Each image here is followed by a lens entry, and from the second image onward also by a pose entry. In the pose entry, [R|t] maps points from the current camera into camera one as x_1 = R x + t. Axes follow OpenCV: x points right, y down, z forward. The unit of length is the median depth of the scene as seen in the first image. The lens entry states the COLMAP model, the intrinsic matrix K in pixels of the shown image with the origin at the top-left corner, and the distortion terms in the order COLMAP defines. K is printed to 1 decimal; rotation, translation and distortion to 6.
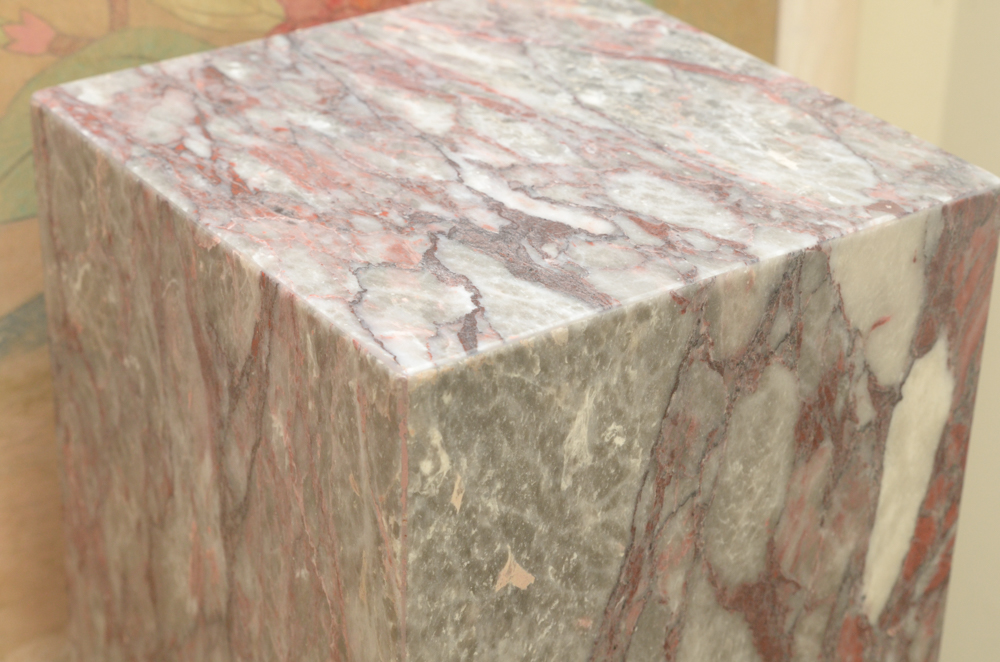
lens RADIAL K [[2358.2, 0, 492.6], [0, 2358.2, 335.6], [0, 0, 1]] dist [0.108296, 0.000000]
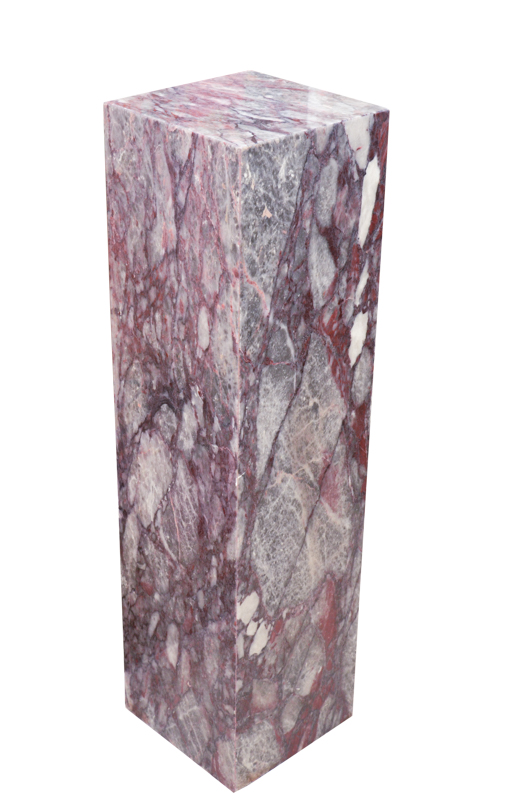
lens RADIAL K [[1374.3, 0, 266.8], [0, 1374.3, 399.9], [0, 0, 1]] dist [0.056003, 0.000000]
pose [[0.989566, -0.070676, 0.125557, -0.256127], [0.073773, 0.997071, -0.020186, 0.398353], [-0.123763, 0.029238, 0.991881, -1.009200]]
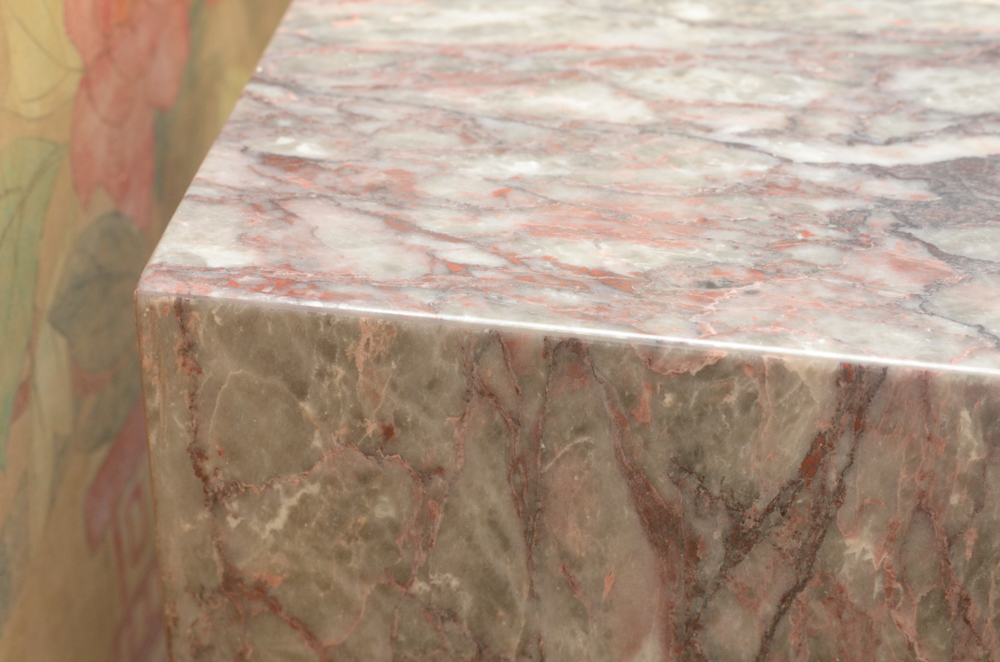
lens RADIAL K [[2512.0, 0, 499.1], [0, 2512.0, 331.1], [0, 0, 1]] dist [0.110242, 0.000000]
pose [[0.709925, -0.402807, 0.577713, -0.564488], [0.348659, 0.913732, 0.208642, -0.214892], [-0.611918, 0.053304, 0.789123, 0.417151]]
